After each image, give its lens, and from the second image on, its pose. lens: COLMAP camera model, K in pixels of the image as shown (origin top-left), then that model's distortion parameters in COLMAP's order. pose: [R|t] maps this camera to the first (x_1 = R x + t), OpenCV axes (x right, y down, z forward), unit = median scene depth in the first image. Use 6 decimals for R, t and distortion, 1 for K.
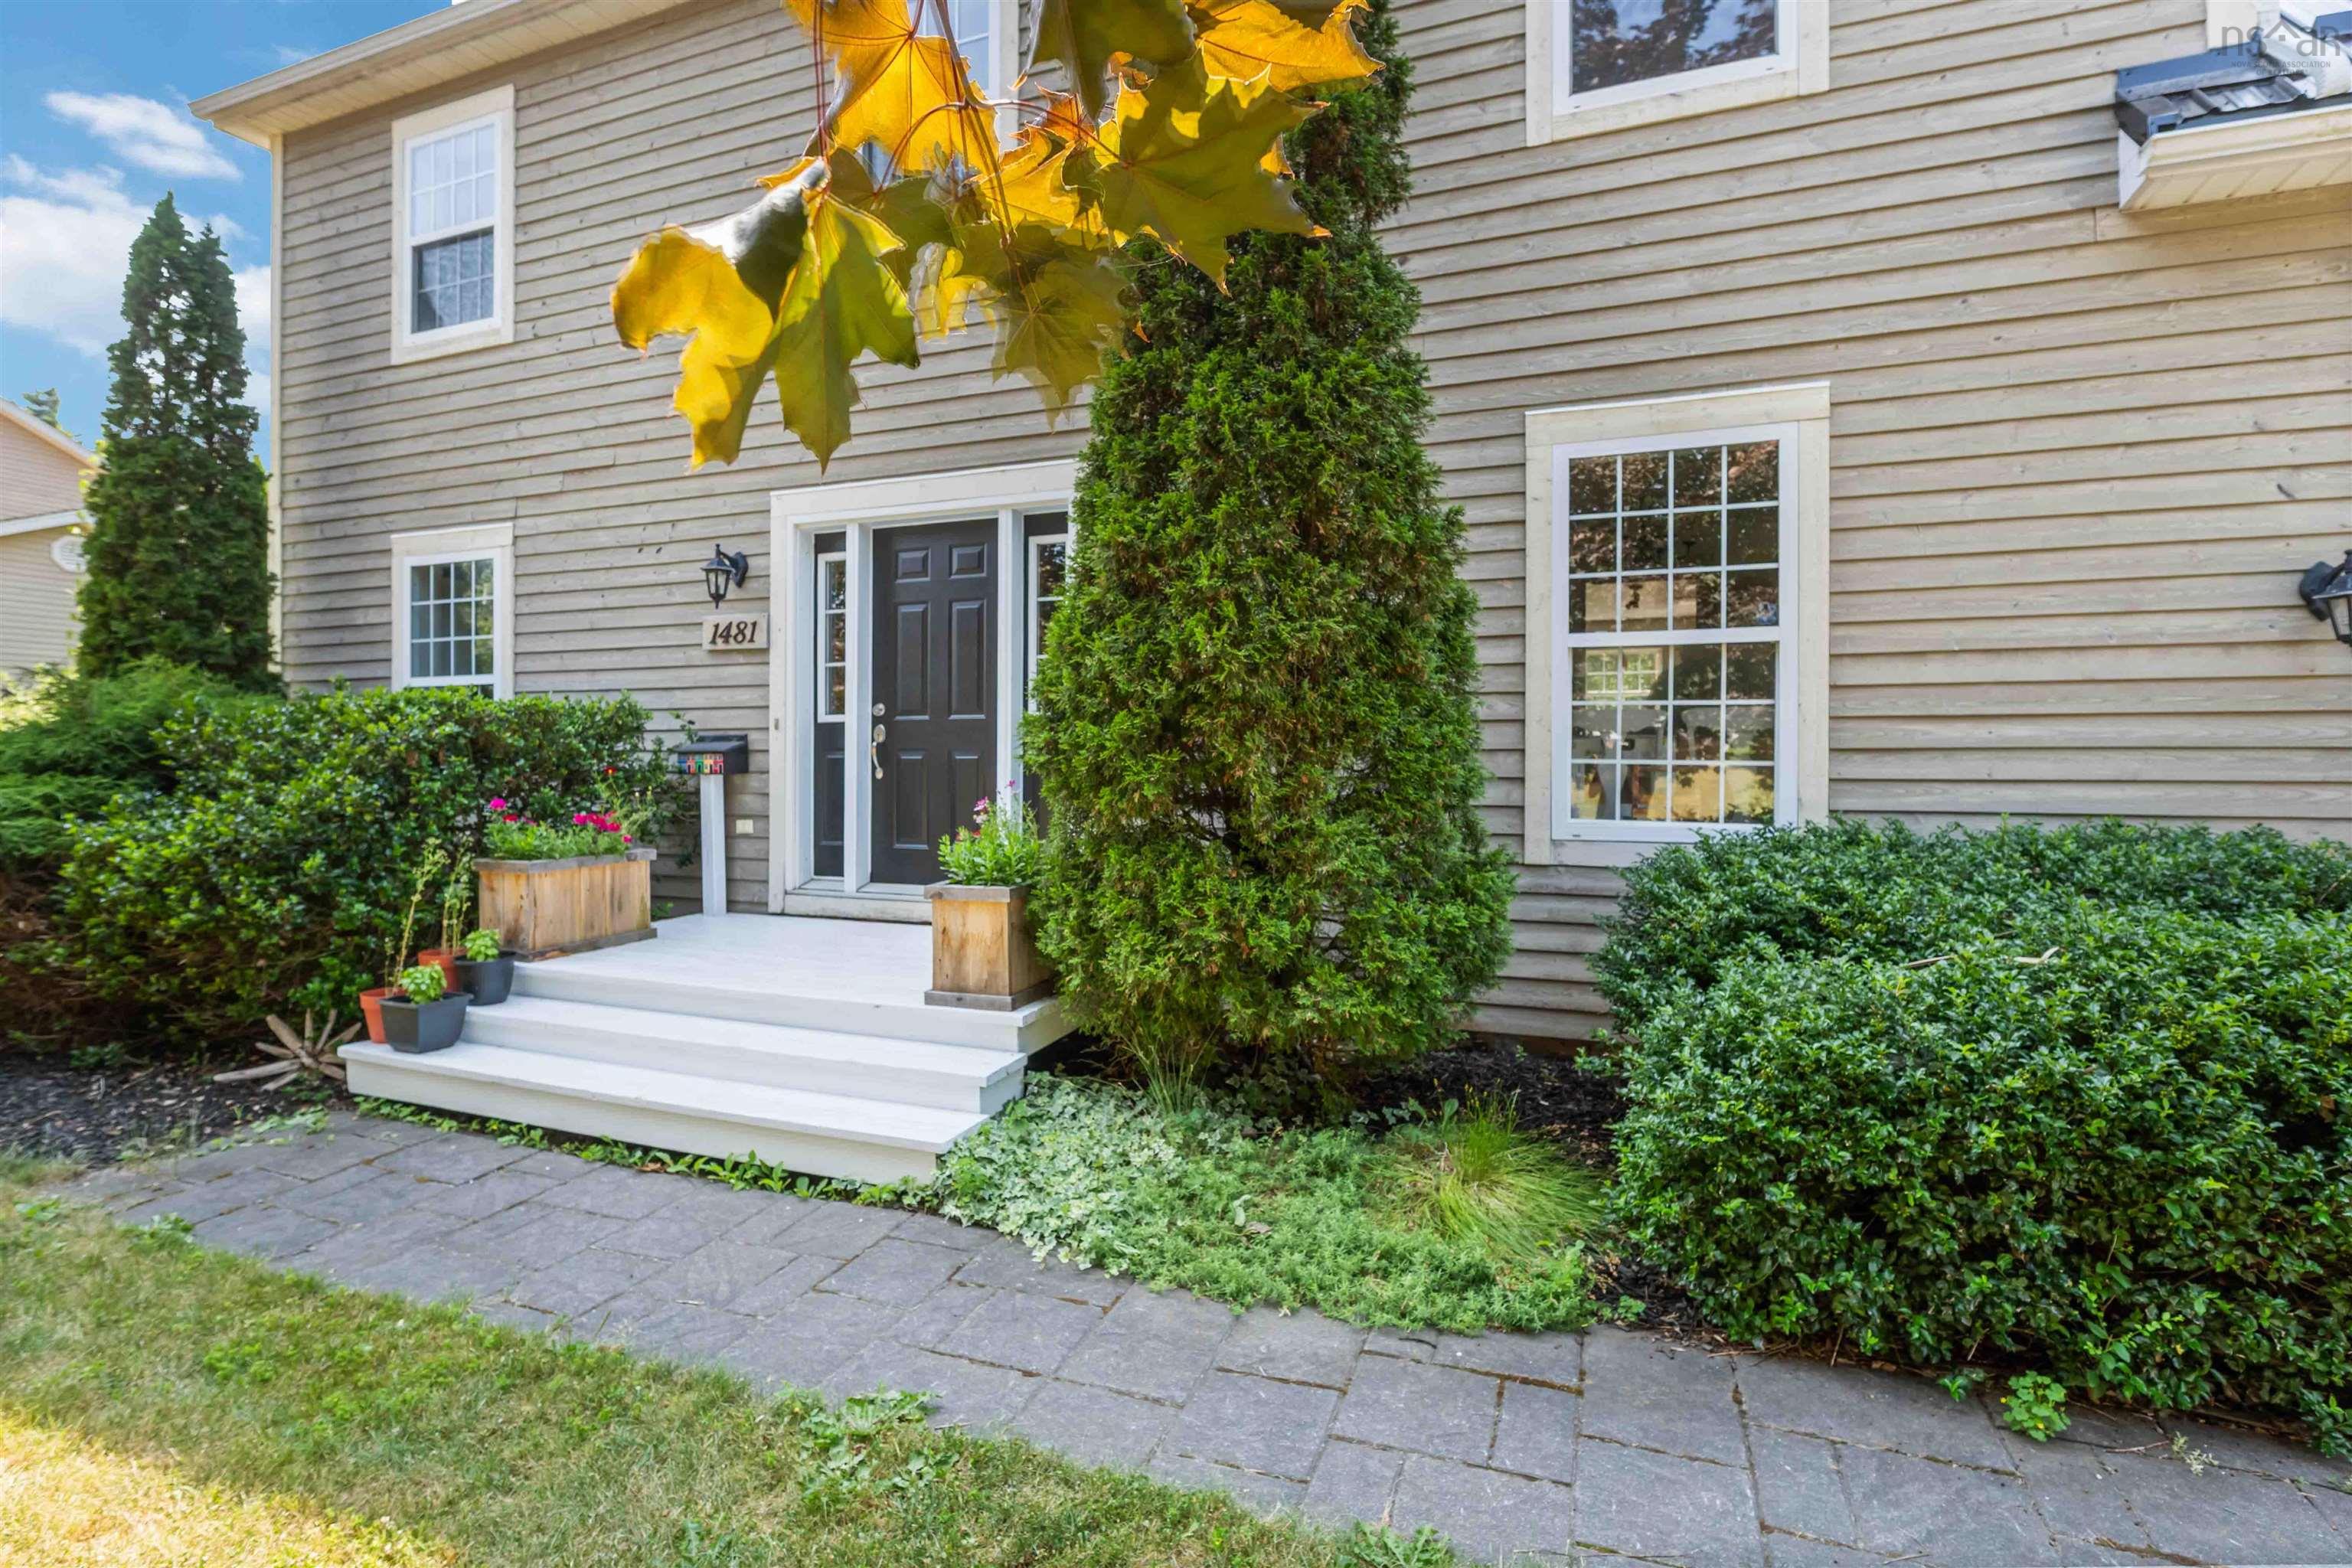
lens RADIAL K [[1171.9, 0, 1206.6], [0, 1171.9, 773.5], [0, 0, 1]] dist [-0.007546, -0.000272]
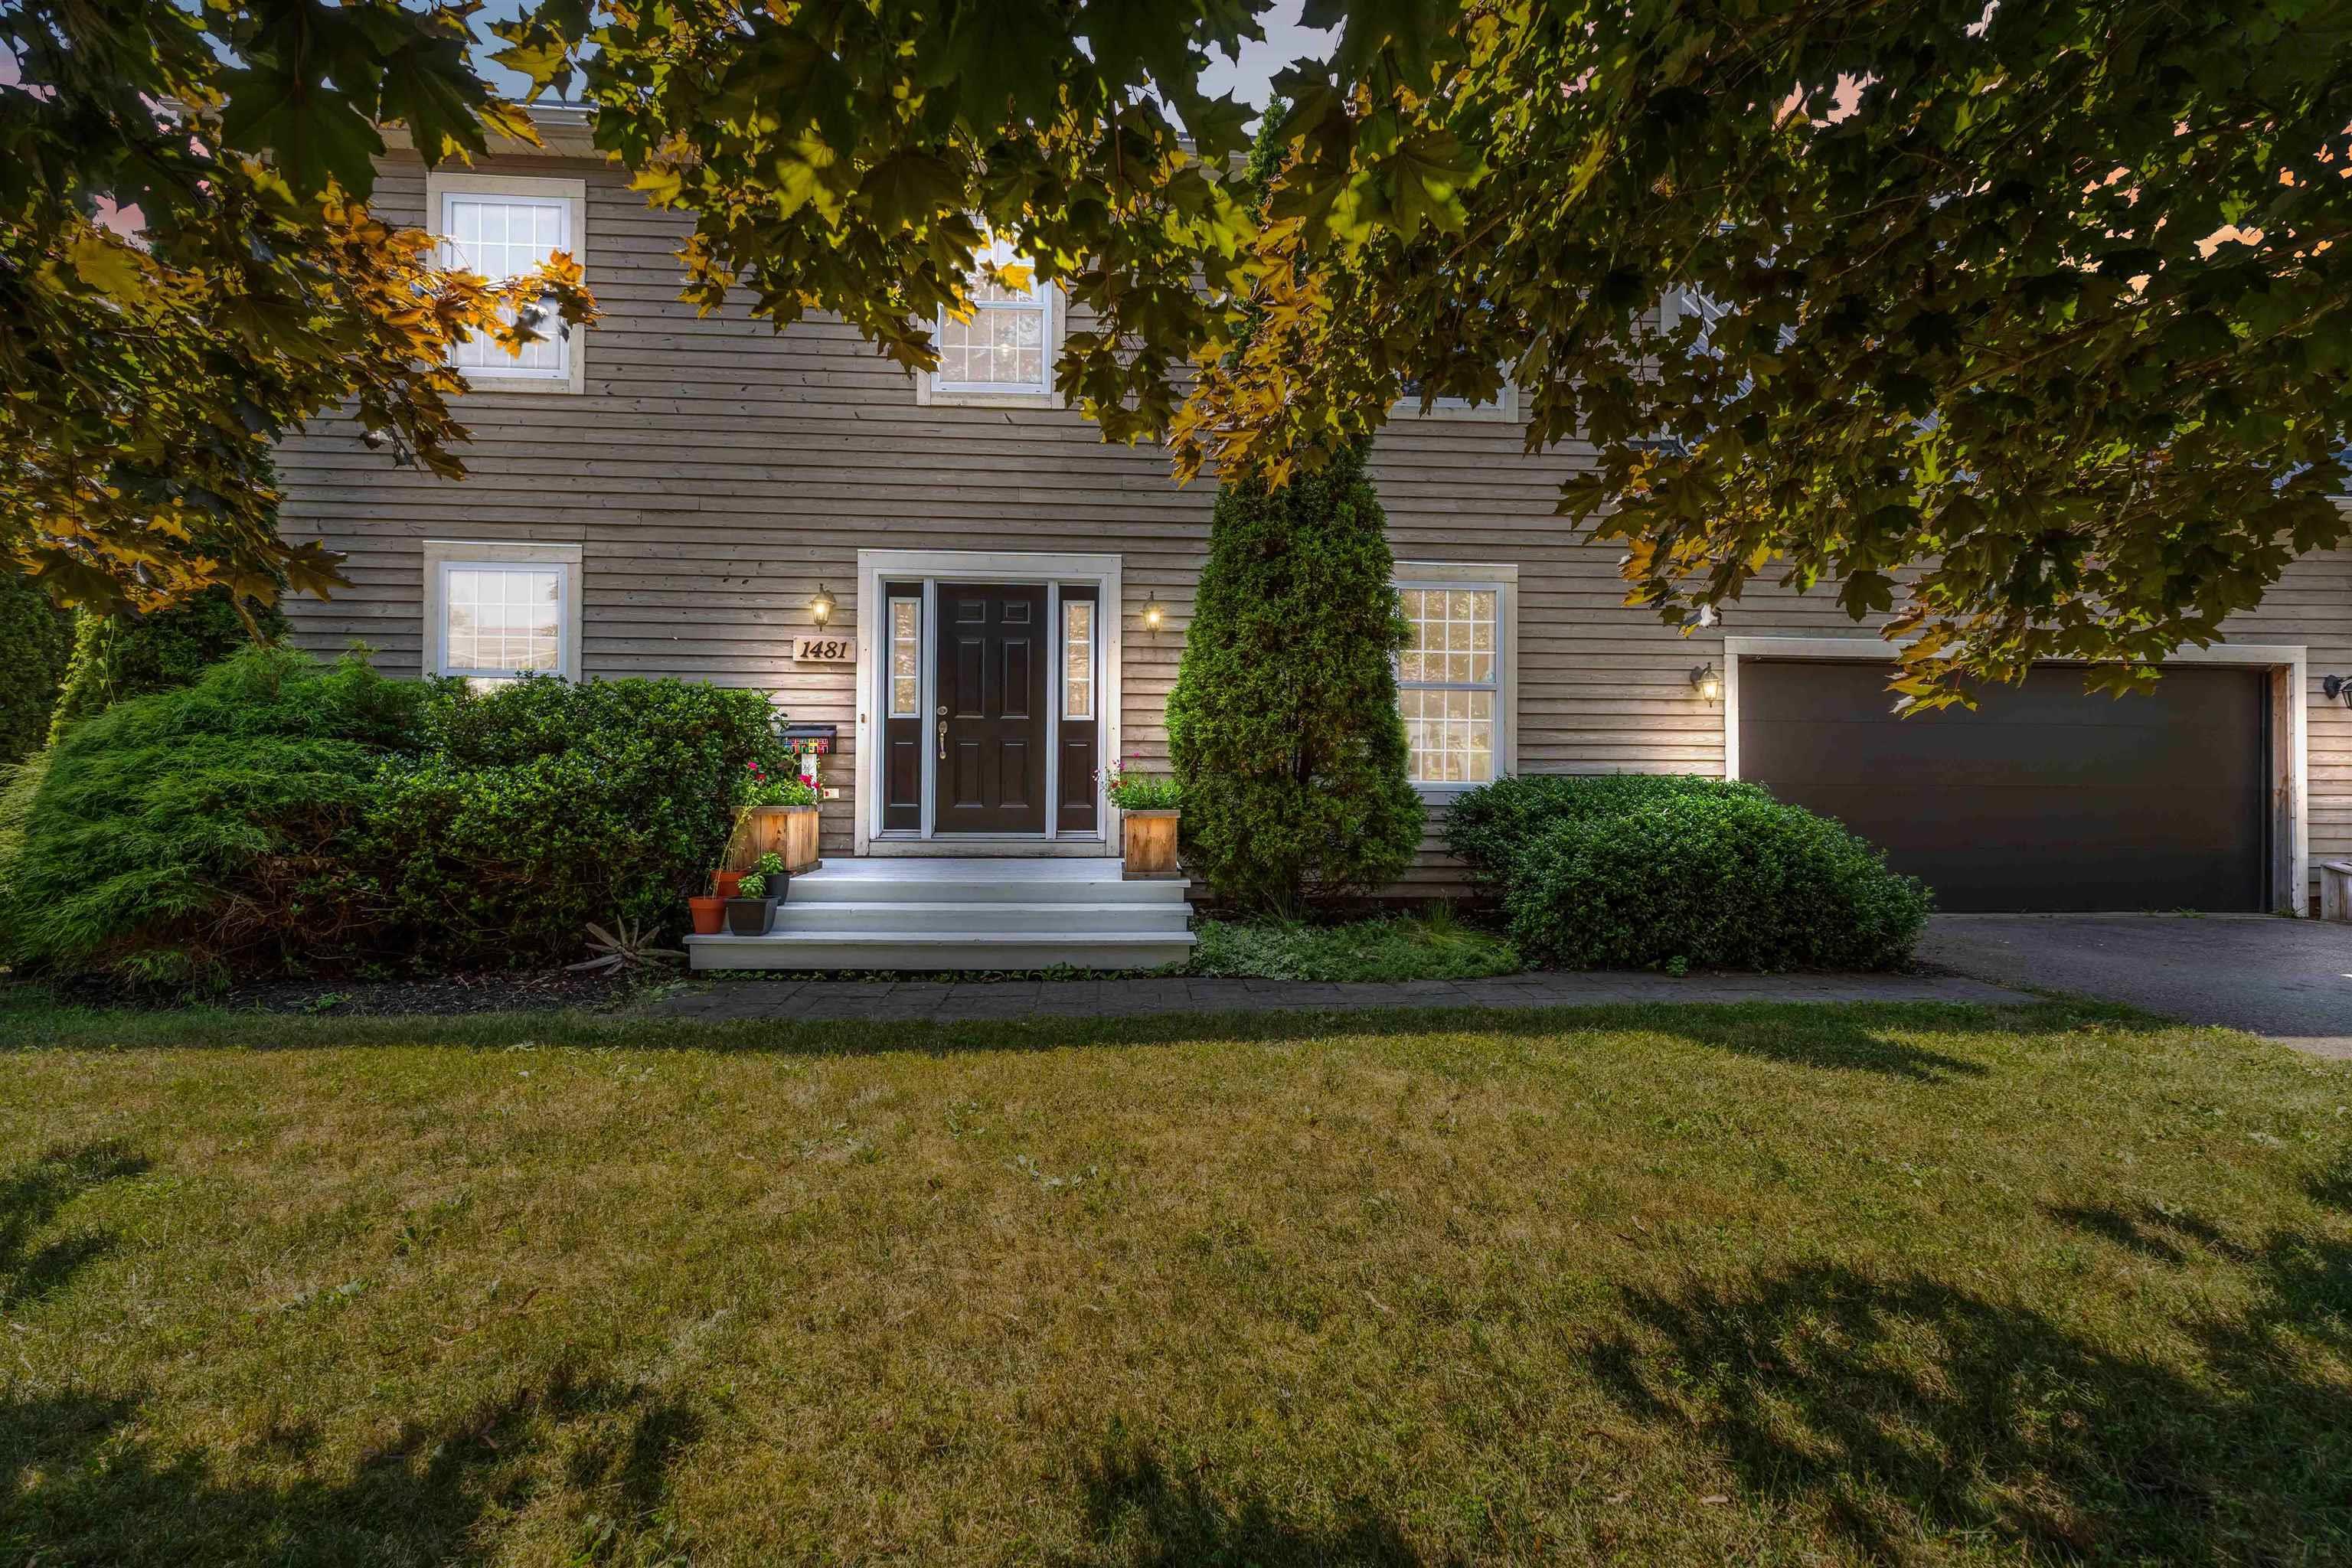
lens RADIAL K [[1048.5, 0, 1247.8], [0, 1048.5, 785.8], [0, 0, 1]] dist [0.003333, 0.000289]
pose [[0.886131, 0.004709, 0.463411, -0.695121], [0.003503, 0.999852, -0.016858, 0.076450], [-0.463422, 0.016561, 0.885983, -0.382607]]
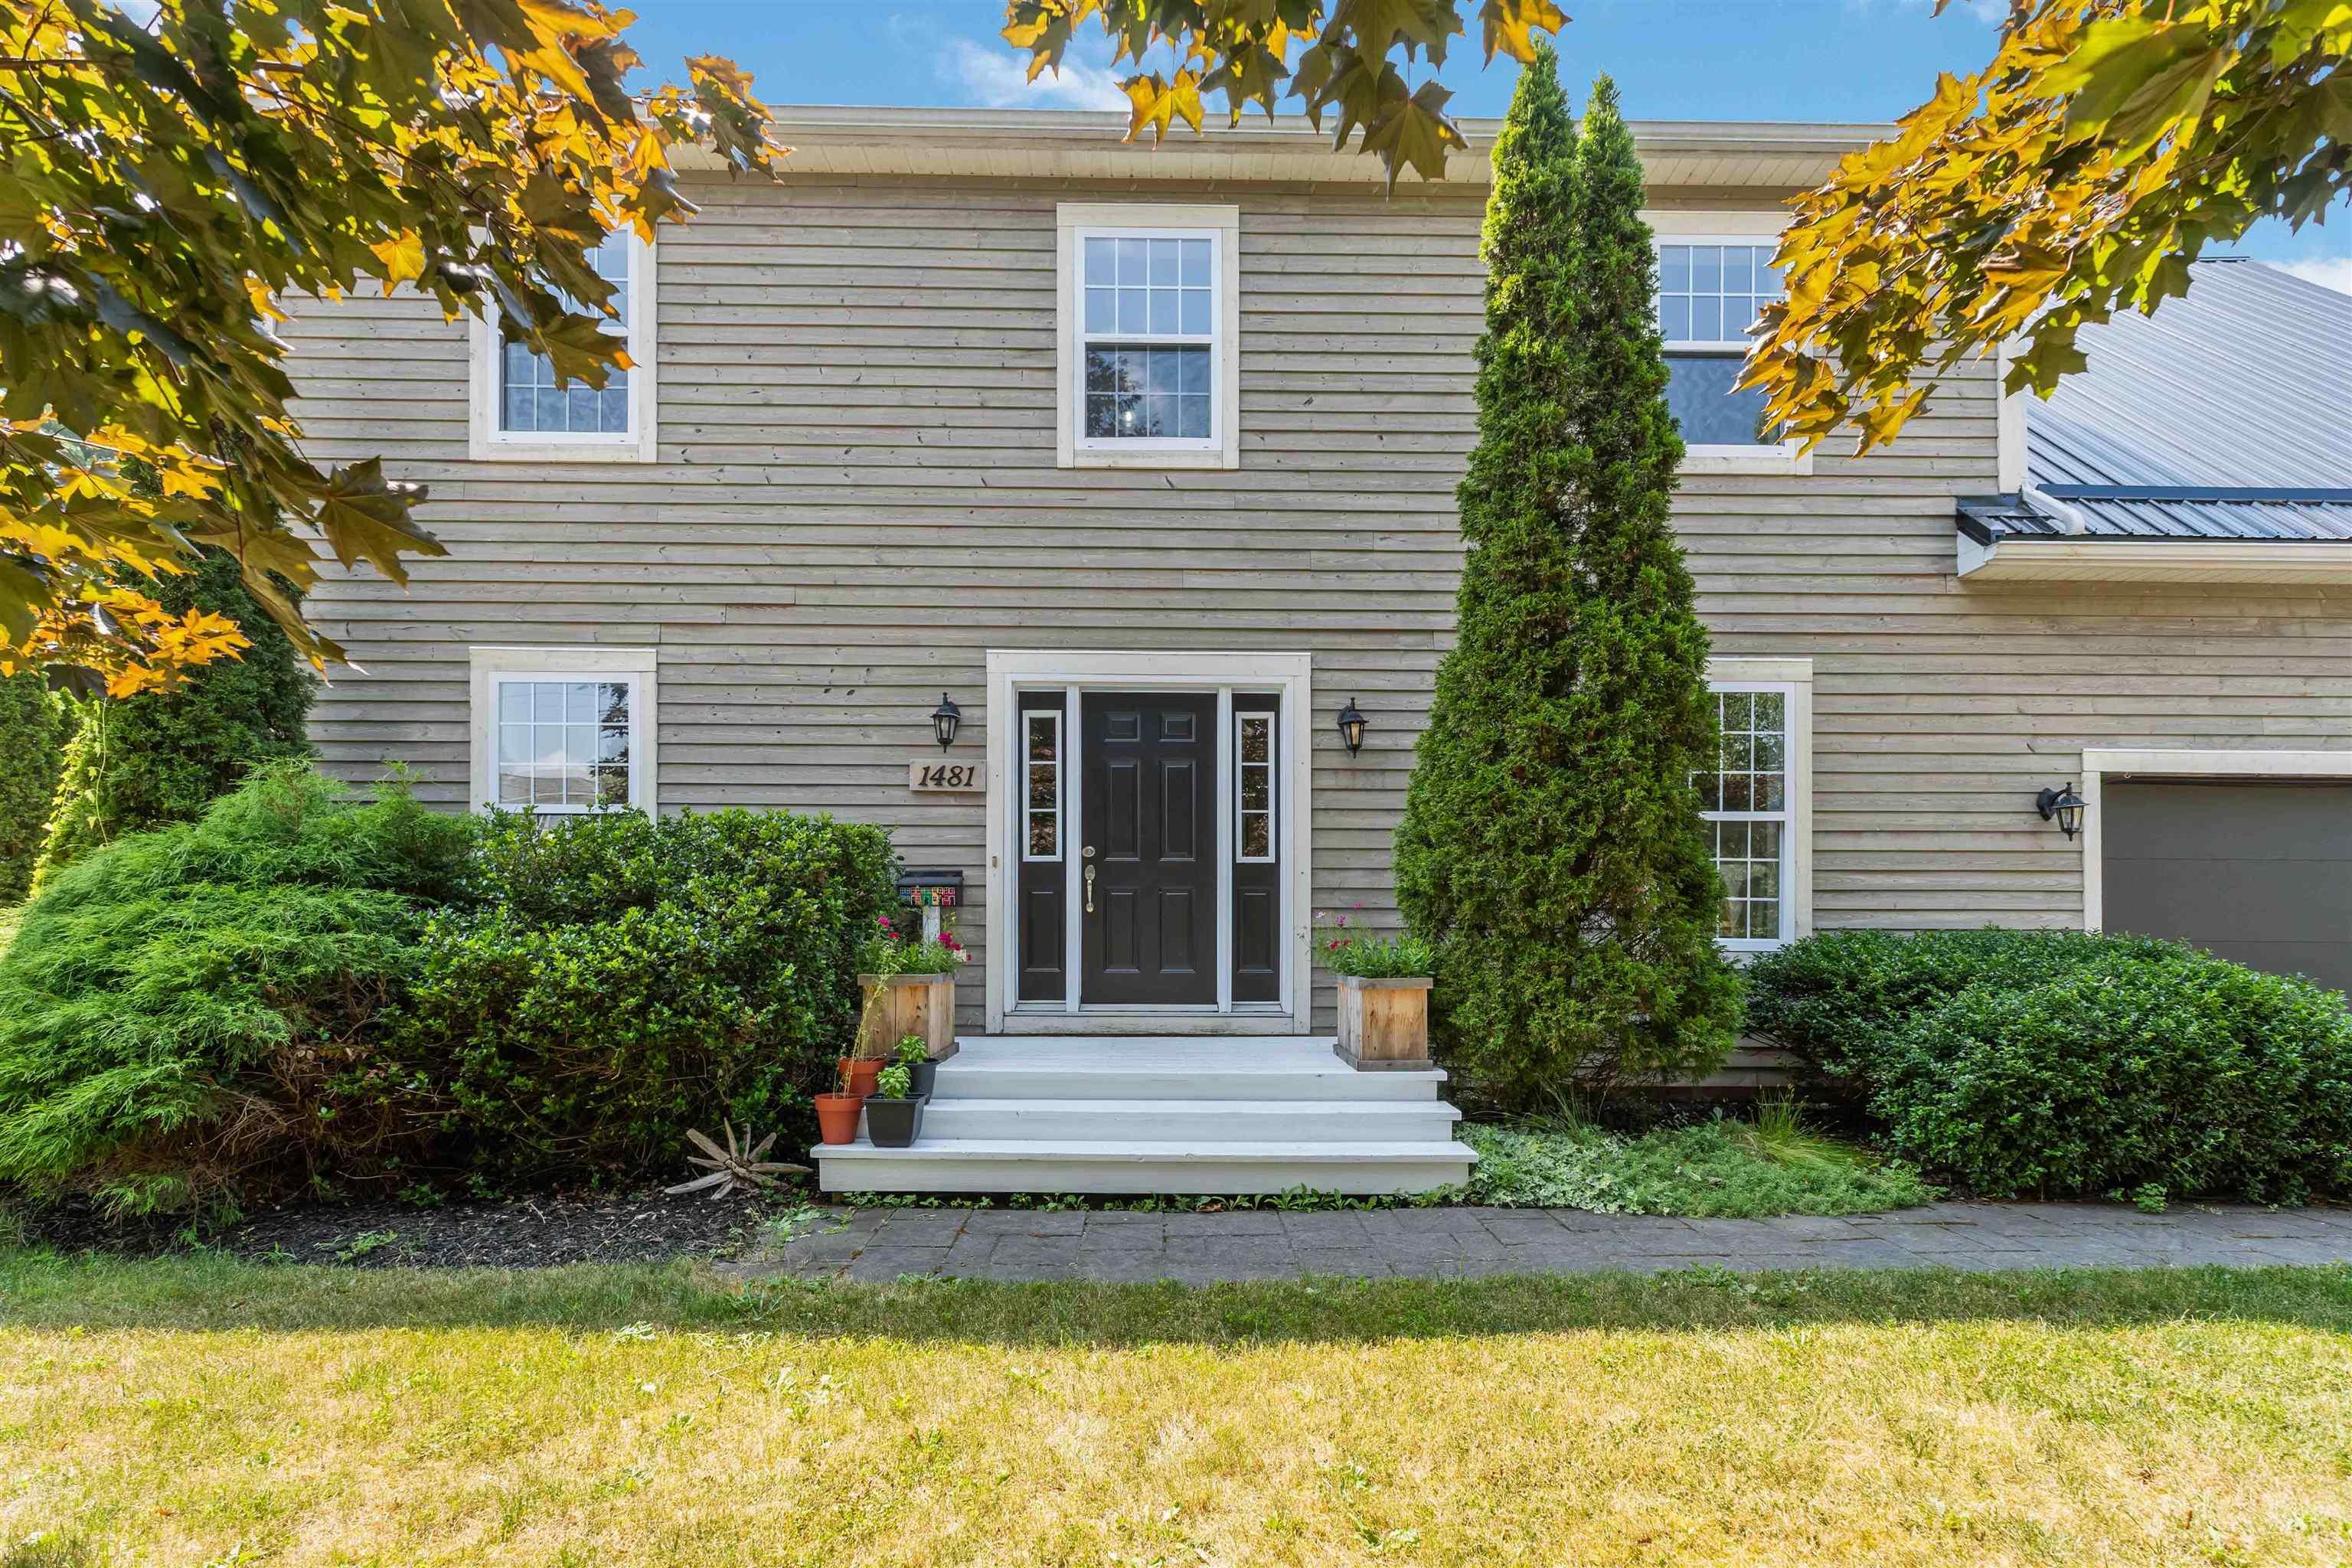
lens RADIAL K [[1111.7, 0, 1217.3], [0, 1111.7, 952.7], [0, 0, 1]] dist [0.002920, 0.000126]
pose [[0.913362, -0.002568, 0.407140, -0.778315], [0.005009, 0.999975, -0.004930, 0.063855], [-0.407117, 0.006542, 0.913353, -0.047400]]
